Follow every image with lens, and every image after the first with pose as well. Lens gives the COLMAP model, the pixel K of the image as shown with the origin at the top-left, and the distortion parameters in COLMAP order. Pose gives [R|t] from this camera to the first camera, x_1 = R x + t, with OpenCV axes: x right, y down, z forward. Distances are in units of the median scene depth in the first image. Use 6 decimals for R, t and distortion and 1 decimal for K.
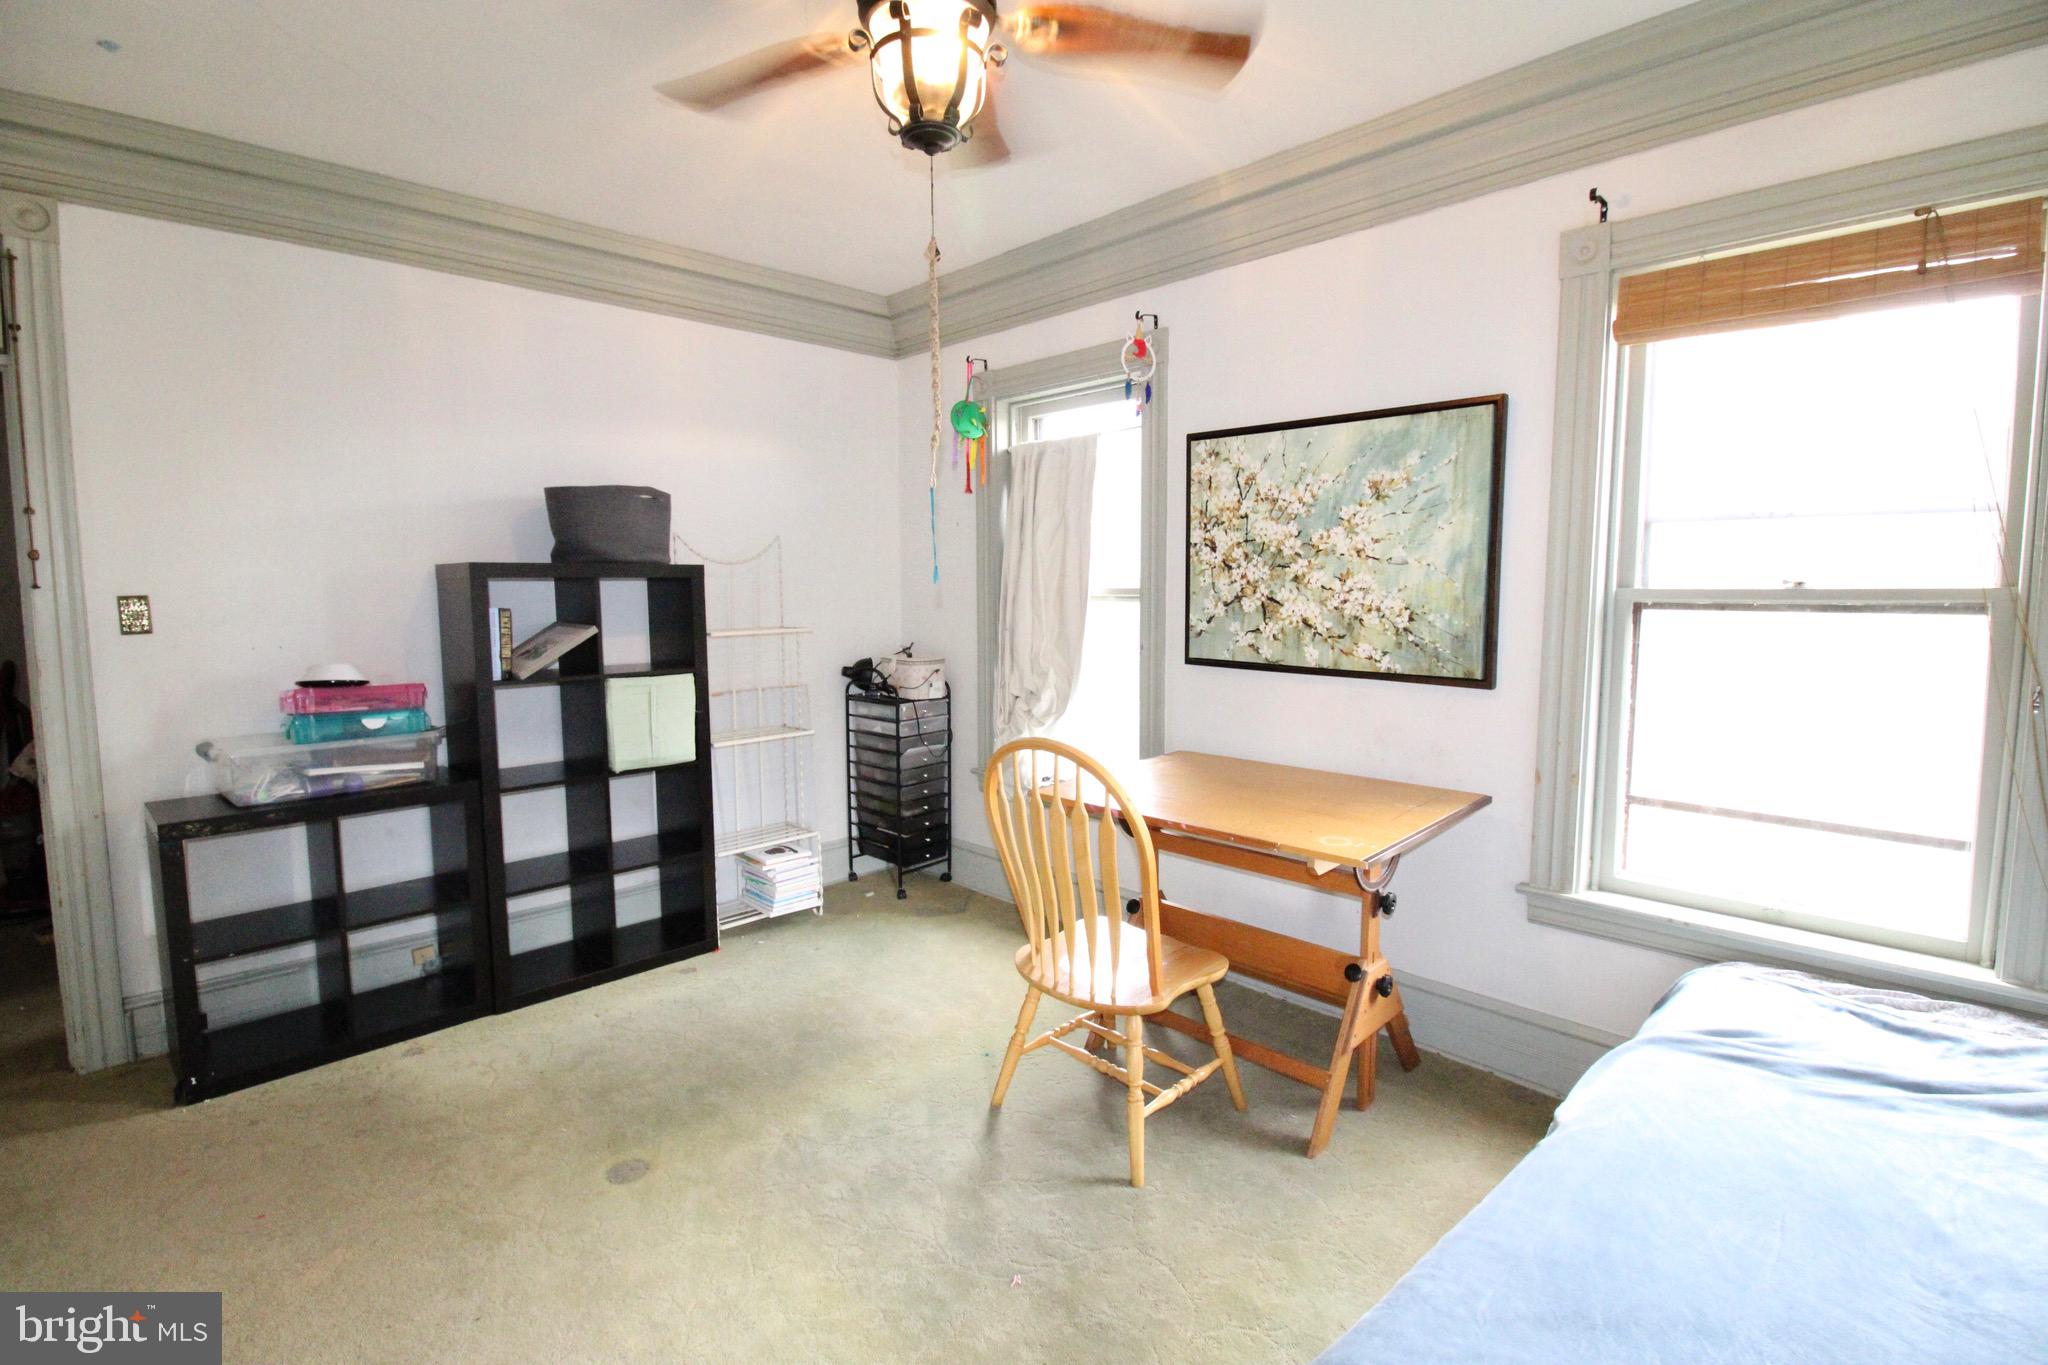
lens RADIAL K [[928.1, 0, 1027.1], [0, 928.1, 673.2], [0, 0, 1]] dist [-0.029291, -0.005094]
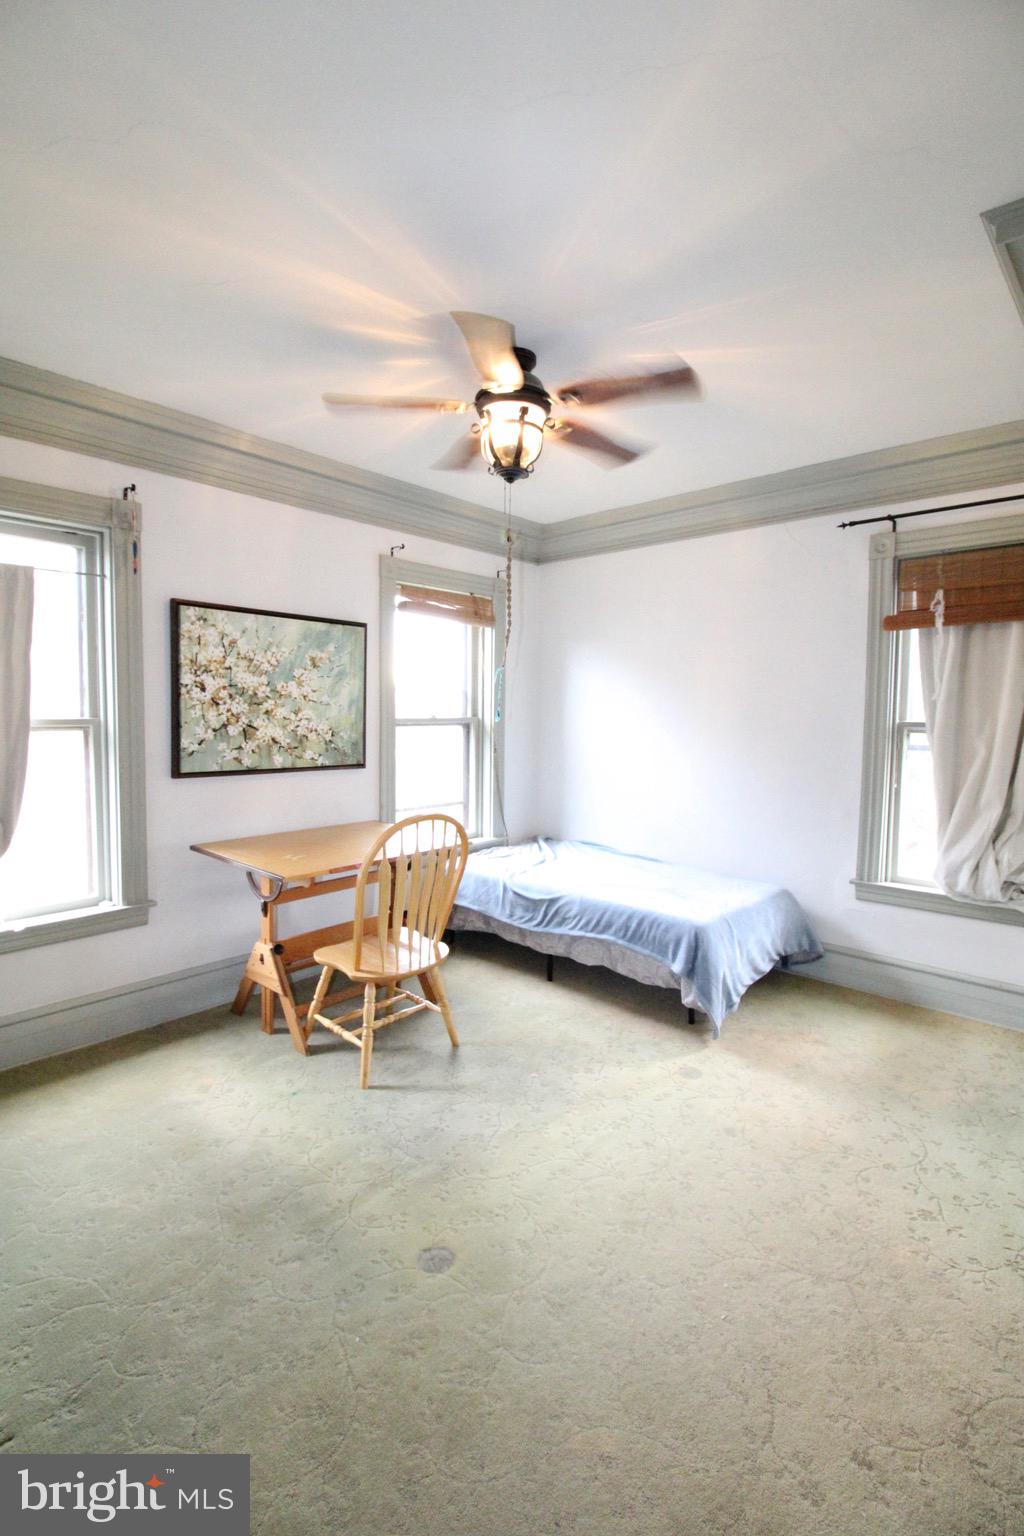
lens RADIAL K [[696.1, 0, 506.6], [0, 696.1, 759.7], [0, 0, 1]] dist [-0.029291, -0.005094]
pose [[-0.058808, -0.065672, 0.996107, -0.889667], [0.084549, 0.993921, 0.070519, -0.071397], [-0.994682, 0.088367, -0.052898, 0.669969]]
